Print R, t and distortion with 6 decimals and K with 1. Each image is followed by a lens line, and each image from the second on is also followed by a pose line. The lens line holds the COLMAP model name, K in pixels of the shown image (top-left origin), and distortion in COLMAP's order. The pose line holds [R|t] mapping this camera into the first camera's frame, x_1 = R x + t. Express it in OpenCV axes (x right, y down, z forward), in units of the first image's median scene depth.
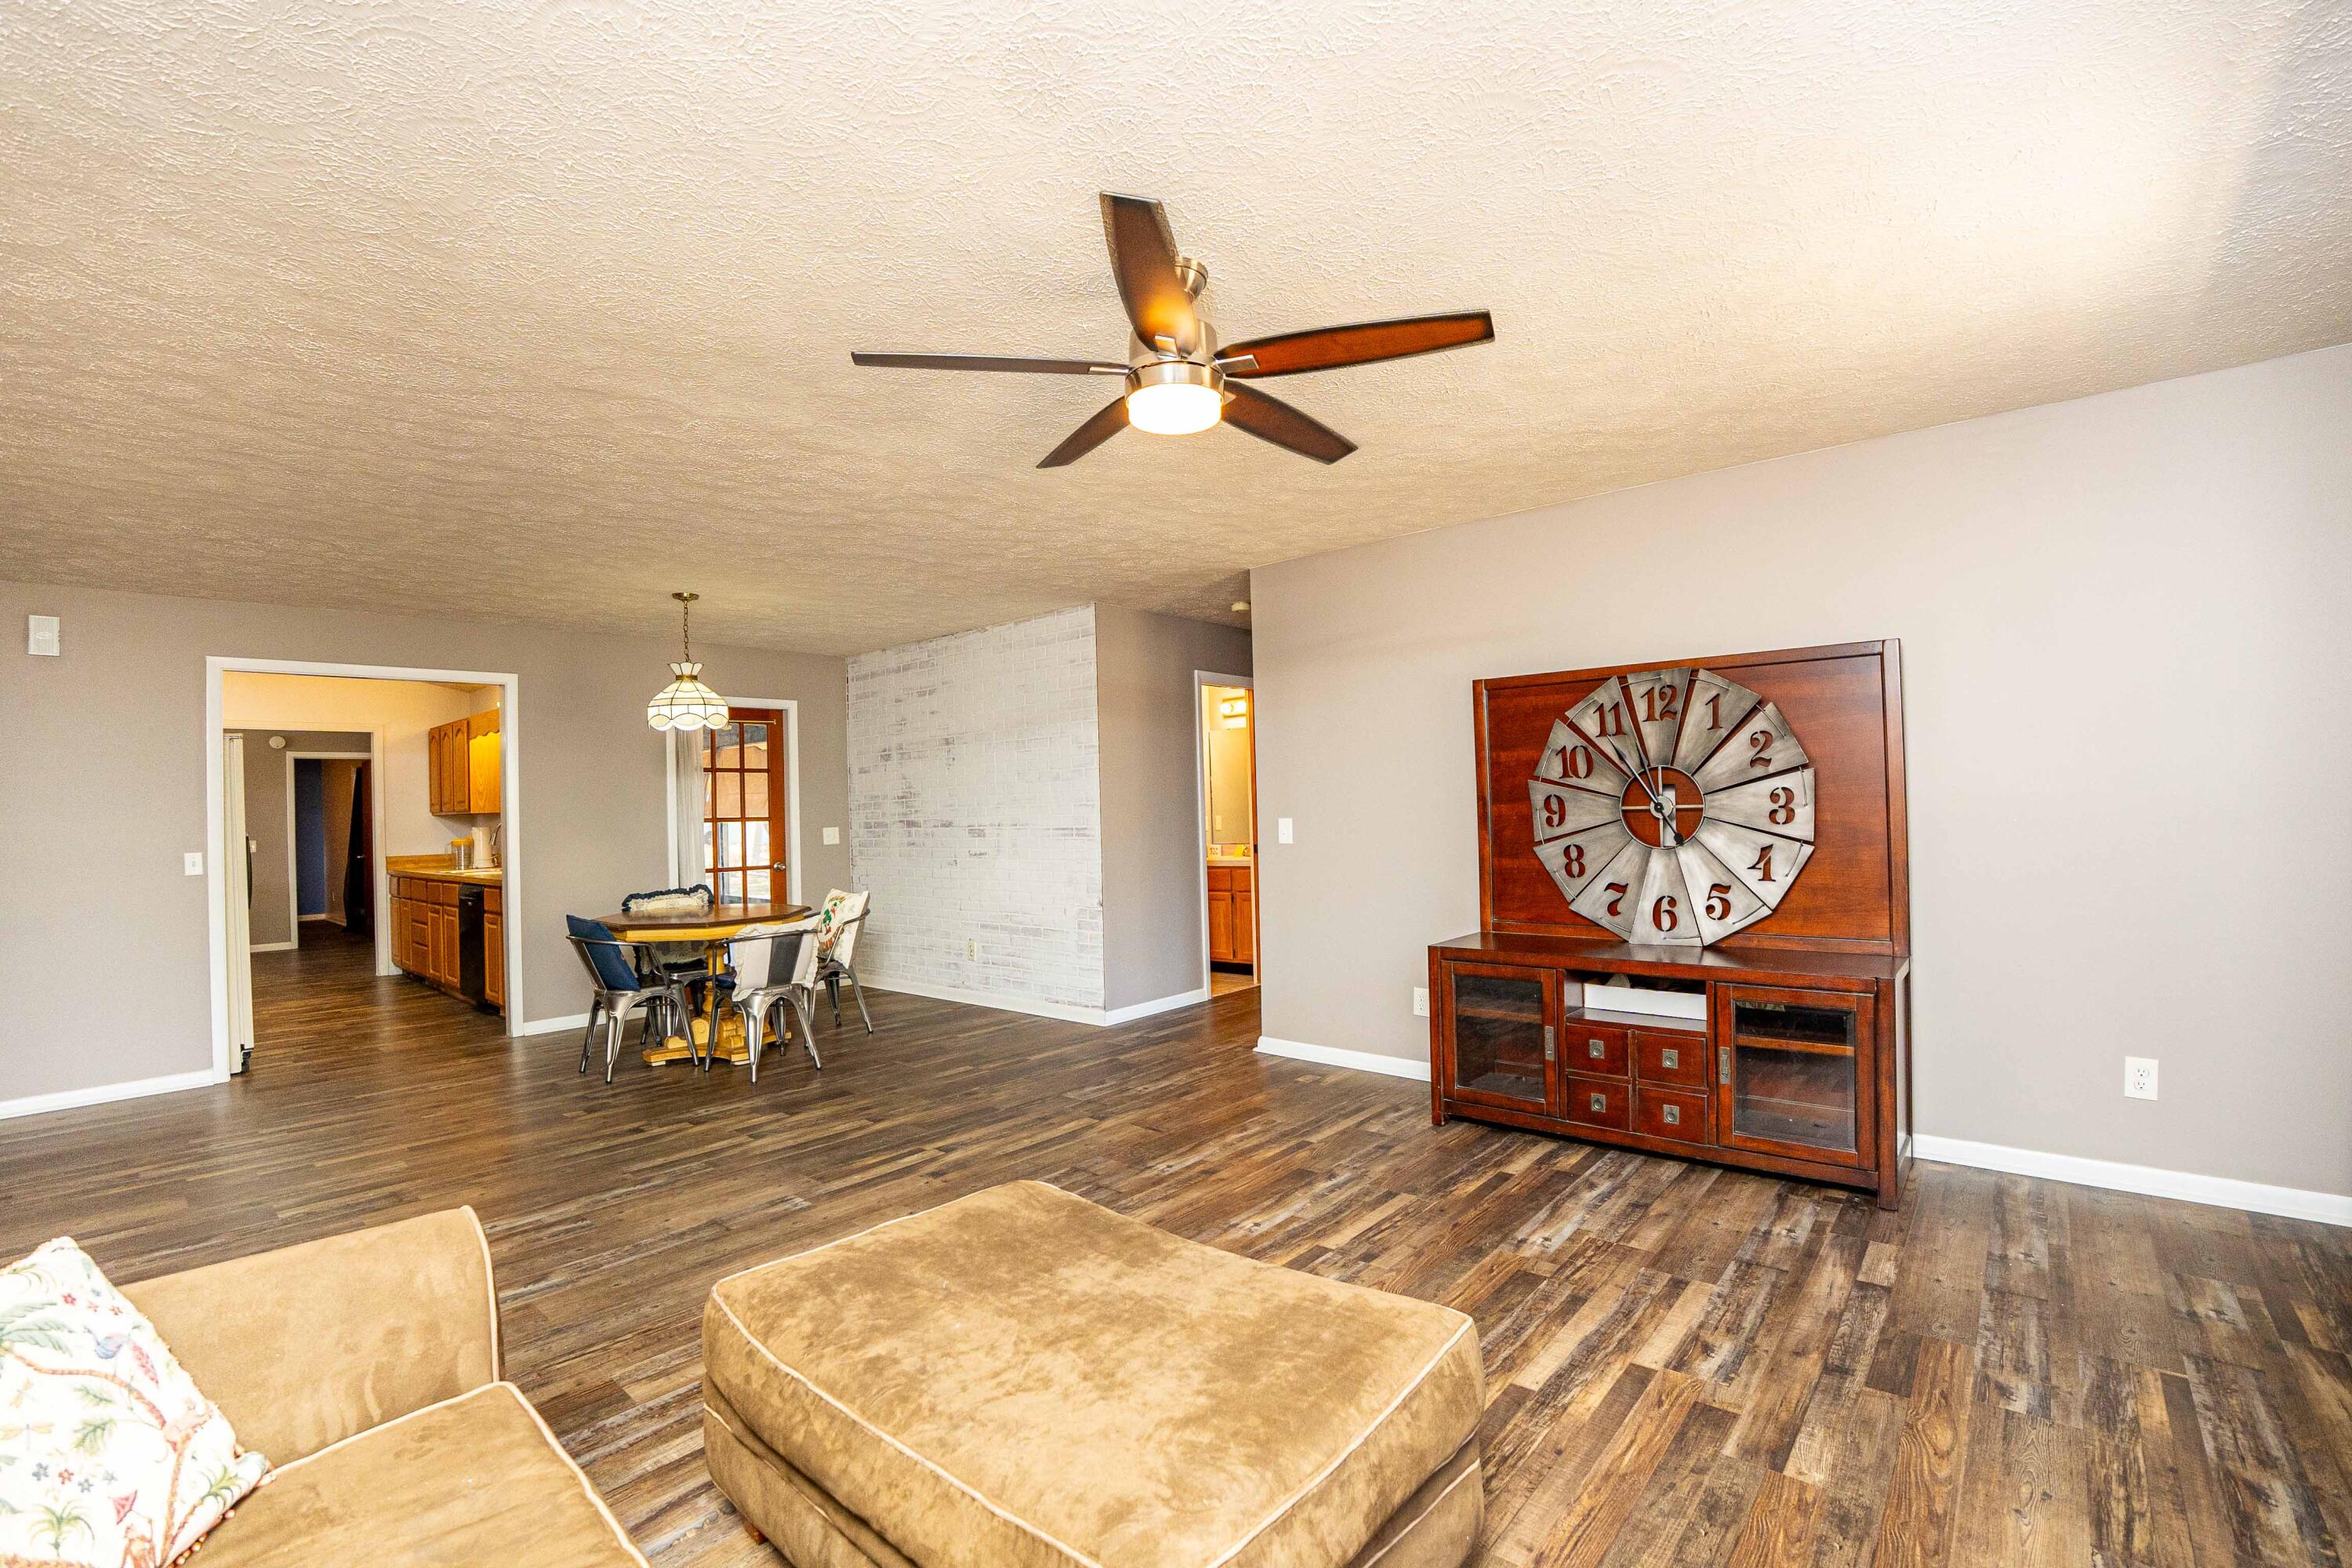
lens RADIAL K [[1025.3, 0, 1192.4], [0, 1025.3, 794.4], [0, 0, 1]] dist [-0.072559, 0.017538]
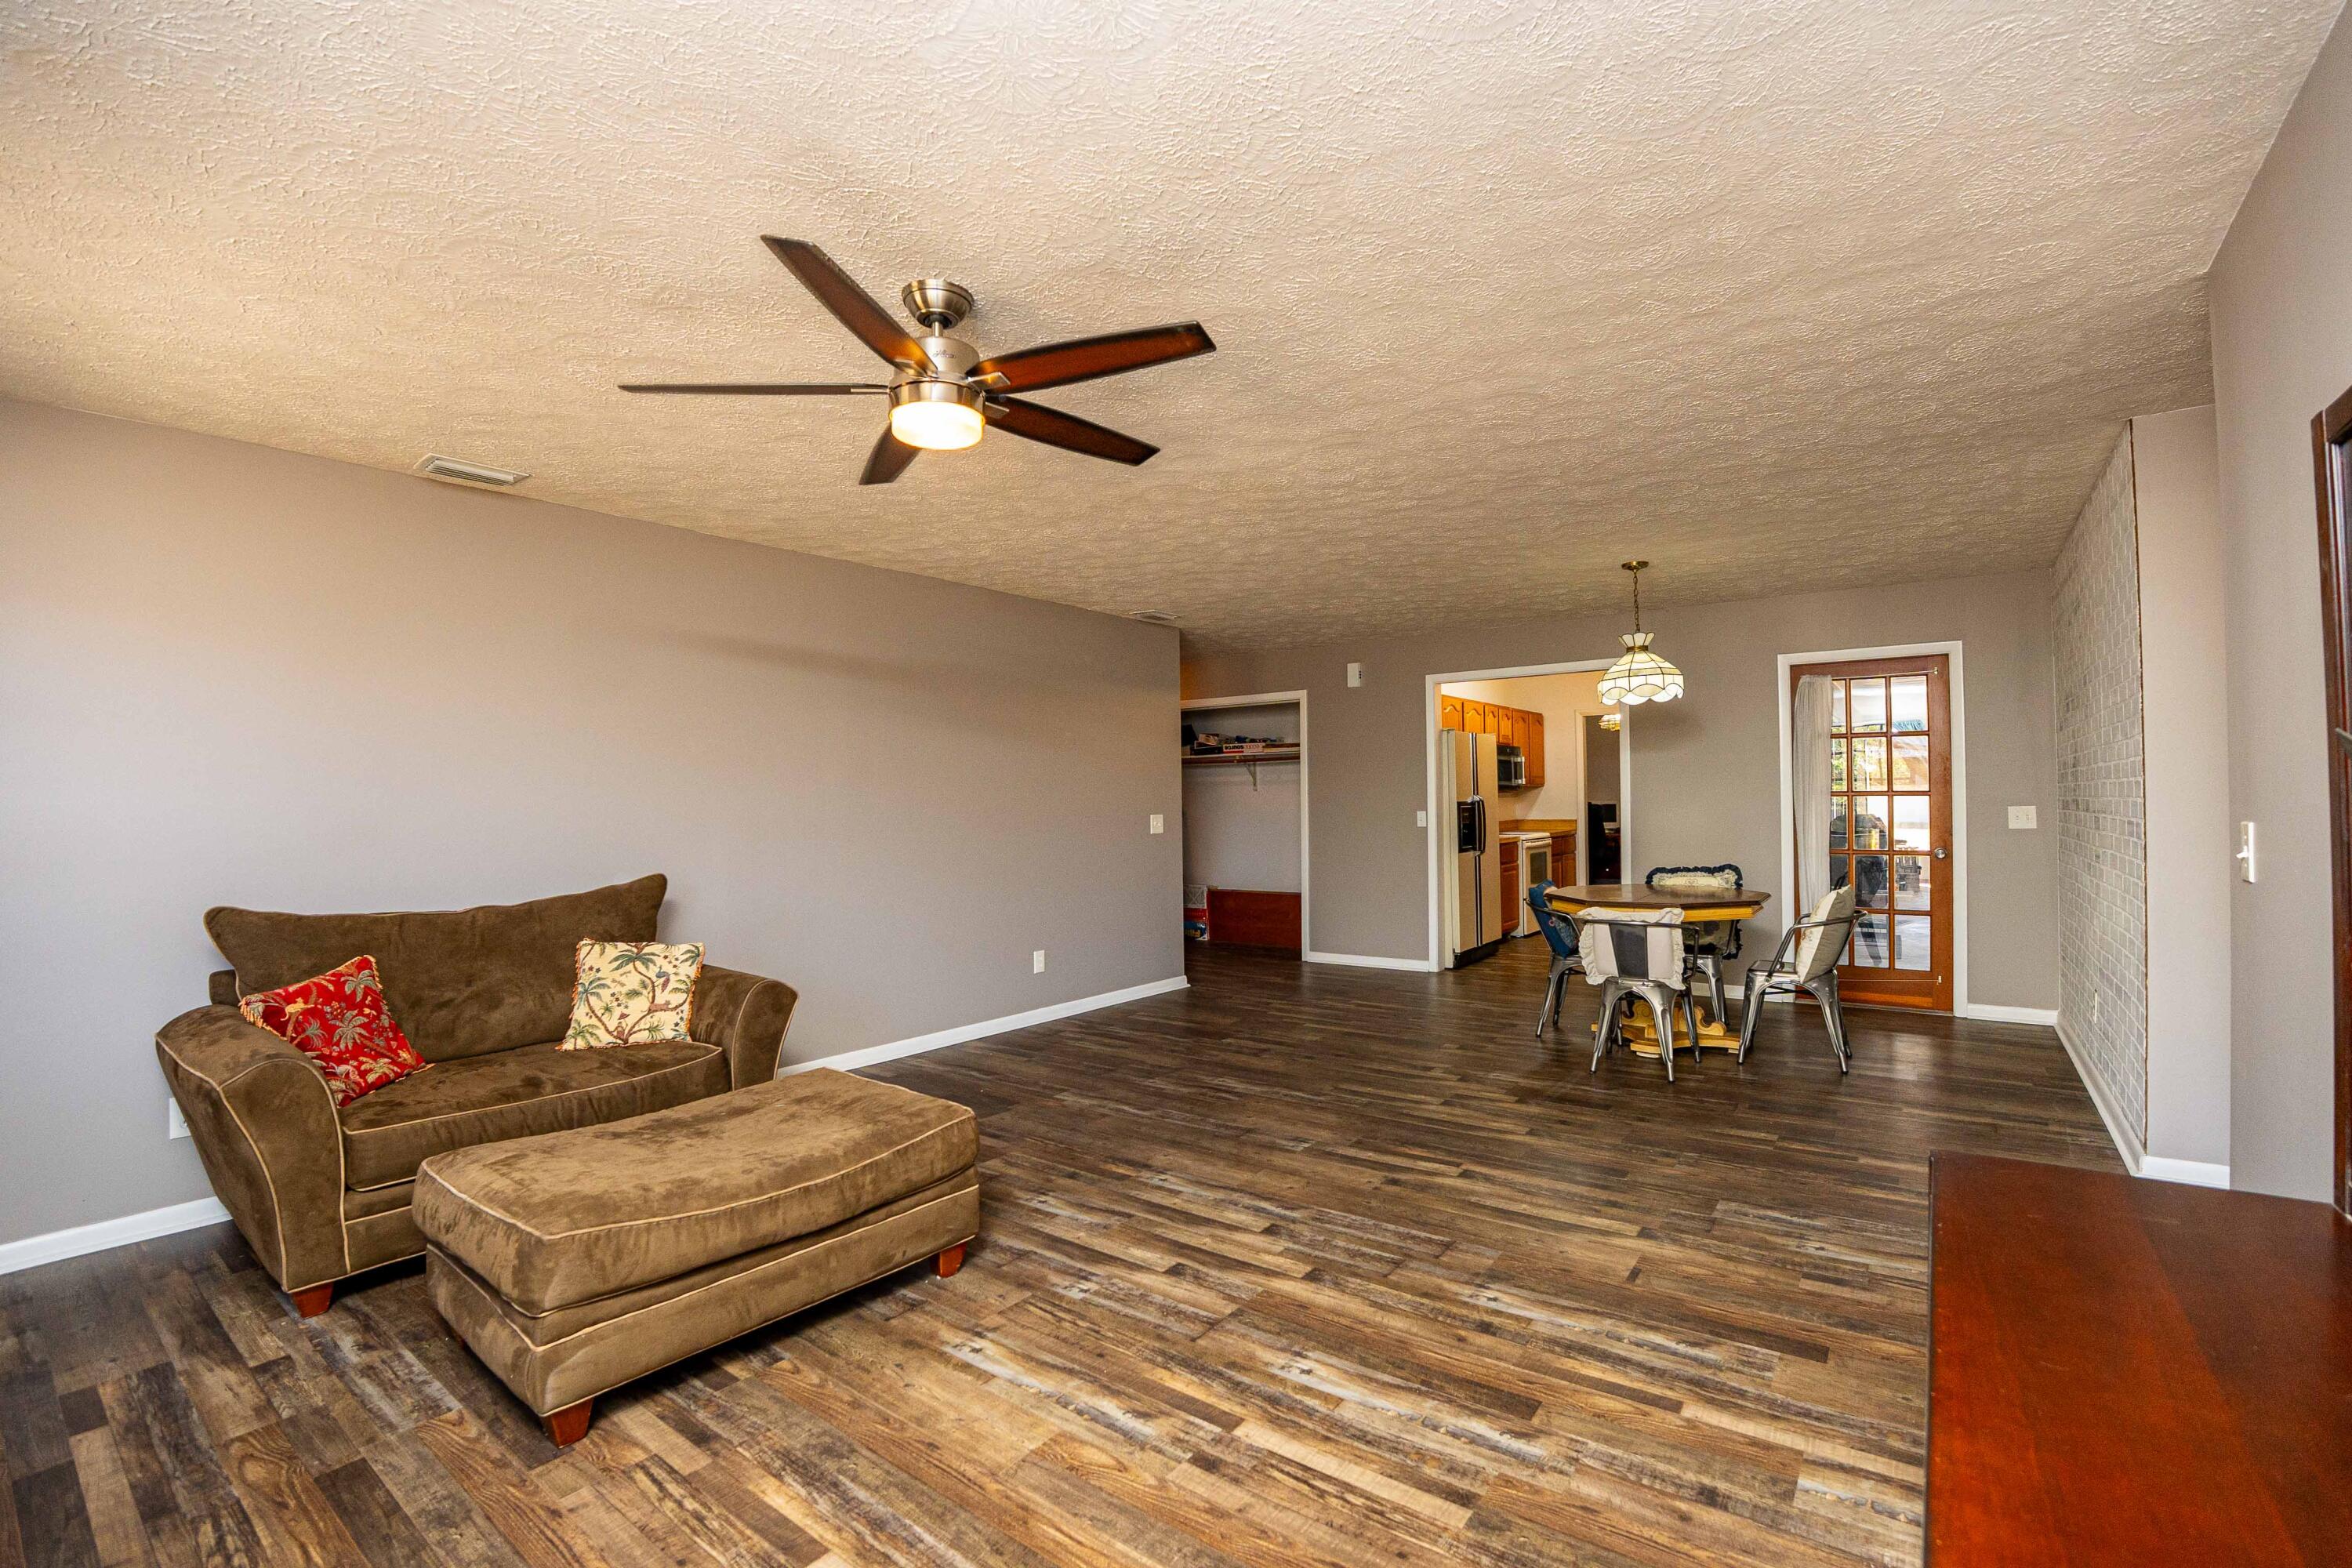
lens RADIAL K [[1025.3, 0, 1192.4], [0, 1025.3, 794.4], [0, 0, 1]] dist [-0.072559, 0.017538]
pose [[0.066720, 0.019330, -0.997584, 0.545539], [0.024207, 0.999487, 0.020986, -0.008429], [0.997478, -0.025548, 0.066218, 0.617890]]
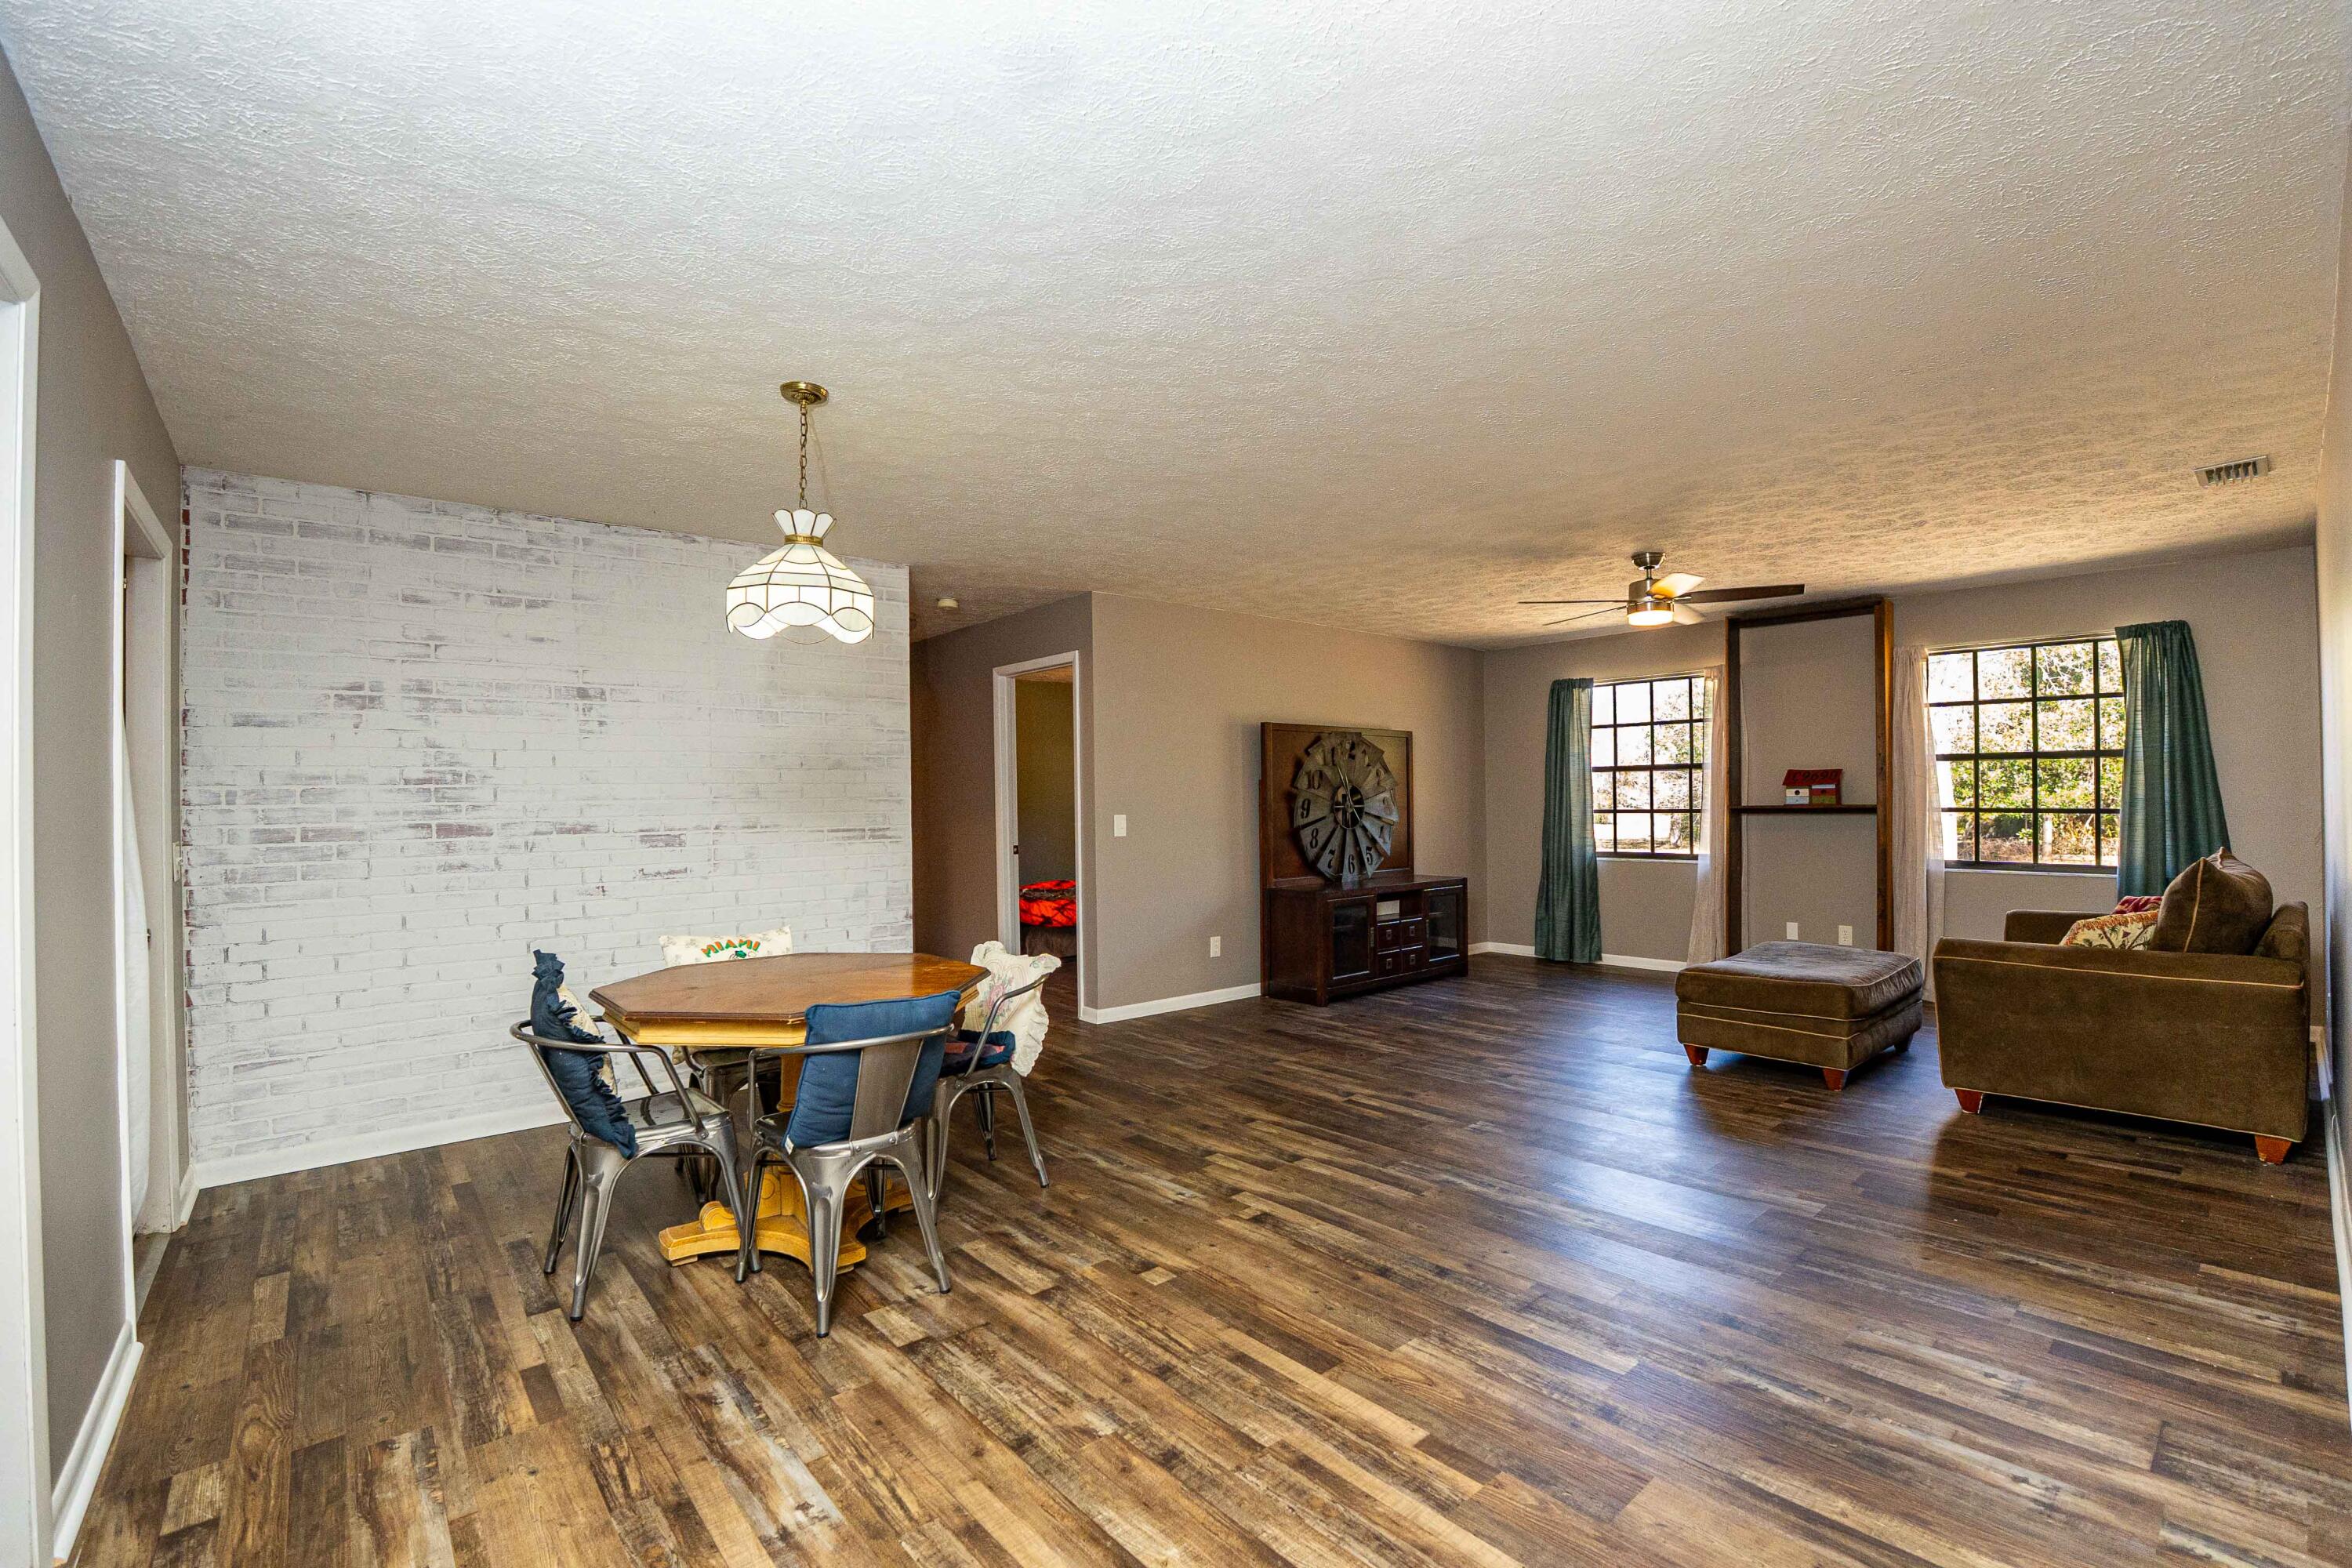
lens RADIAL K [[1025.3, 0, 1192.4], [0, 1025.3, 794.4], [0, 0, 1]] dist [-0.072559, 0.017538]
pose [[0.145657, 0.031825, 0.988823, -1.230184], [0.000060, 0.999482, -0.032176, 0.044323], [-0.989335, 0.004746, 0.145580, 0.877513]]
